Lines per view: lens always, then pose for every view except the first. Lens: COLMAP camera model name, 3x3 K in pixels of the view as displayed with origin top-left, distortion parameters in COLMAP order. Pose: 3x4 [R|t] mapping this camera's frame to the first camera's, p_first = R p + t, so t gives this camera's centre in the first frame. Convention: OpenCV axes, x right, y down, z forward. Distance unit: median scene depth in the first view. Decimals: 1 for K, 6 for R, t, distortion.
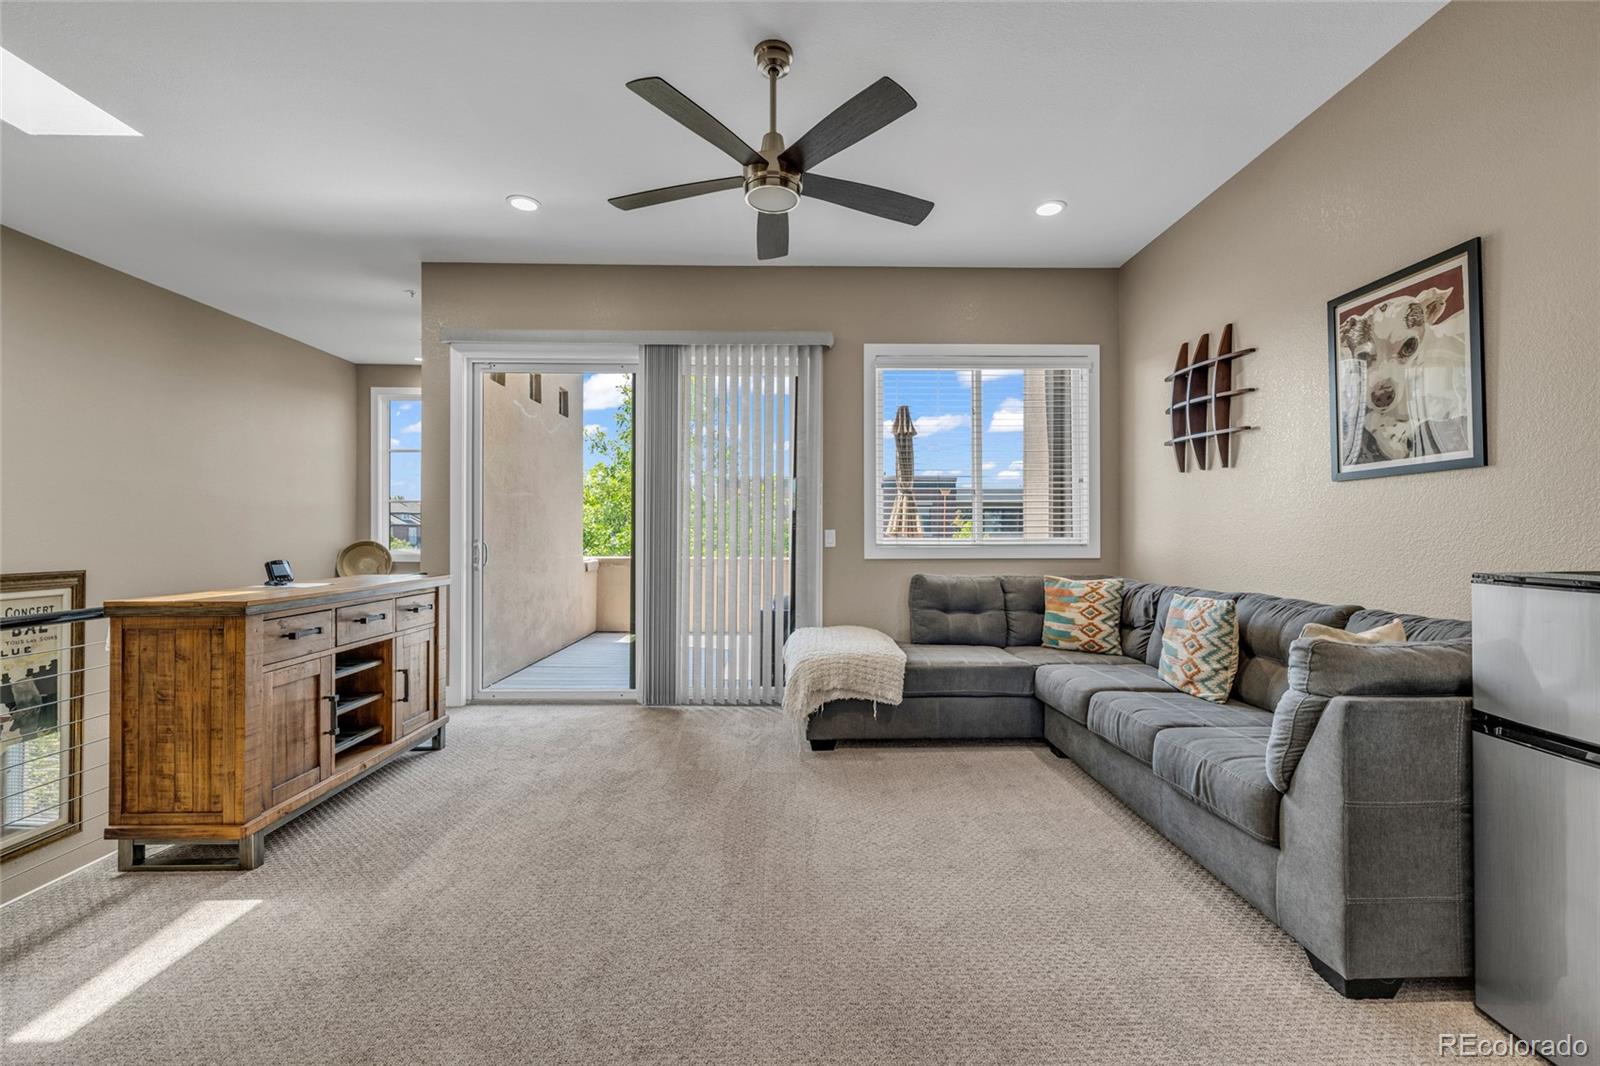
lens RADIAL K [[666.2, 0, 803.2], [0, 666.2, 529.7], [0, 0, 1]] dist [-0.002230, 0.000501]
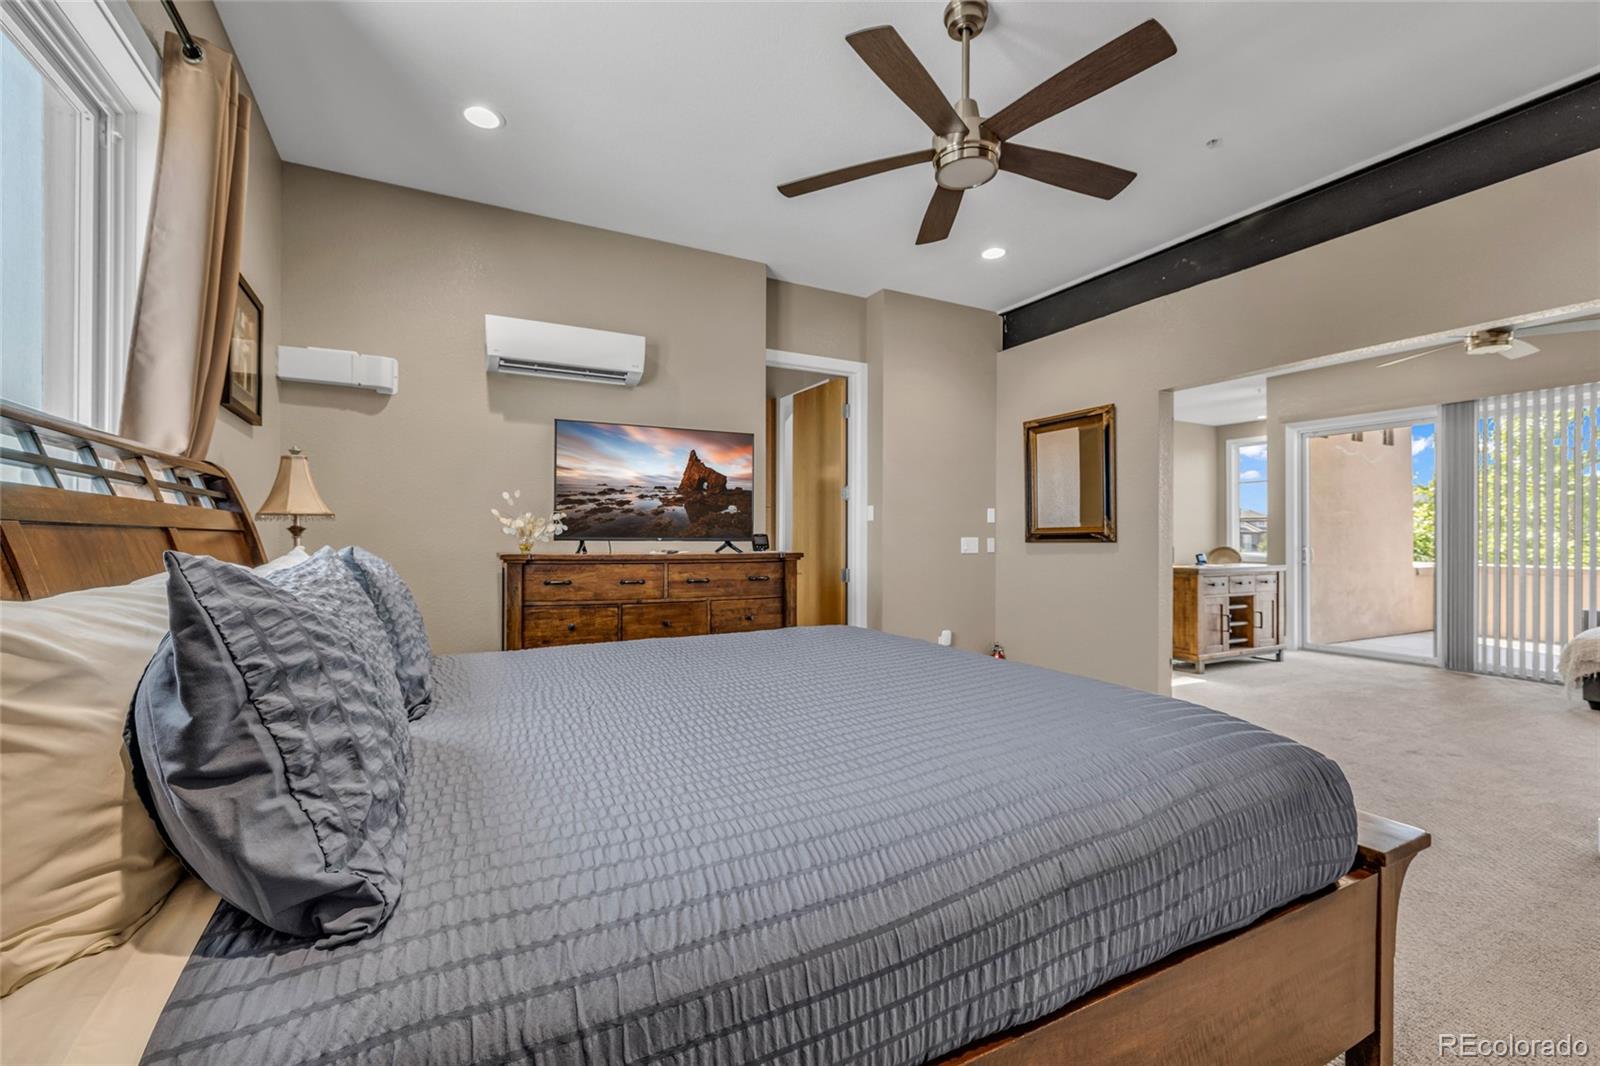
lens RADIAL K [[666.2, 0, 798.6], [0, 666.2, 534.0], [0, 0, 1]] dist [-0.002230, 0.000501]
pose [[0.434438, -0.004321, -0.900691, 0.568080], [0.001520, 0.999991, -0.004064, -0.011273], [0.900700, 0.000397, 0.434441, -1.063692]]
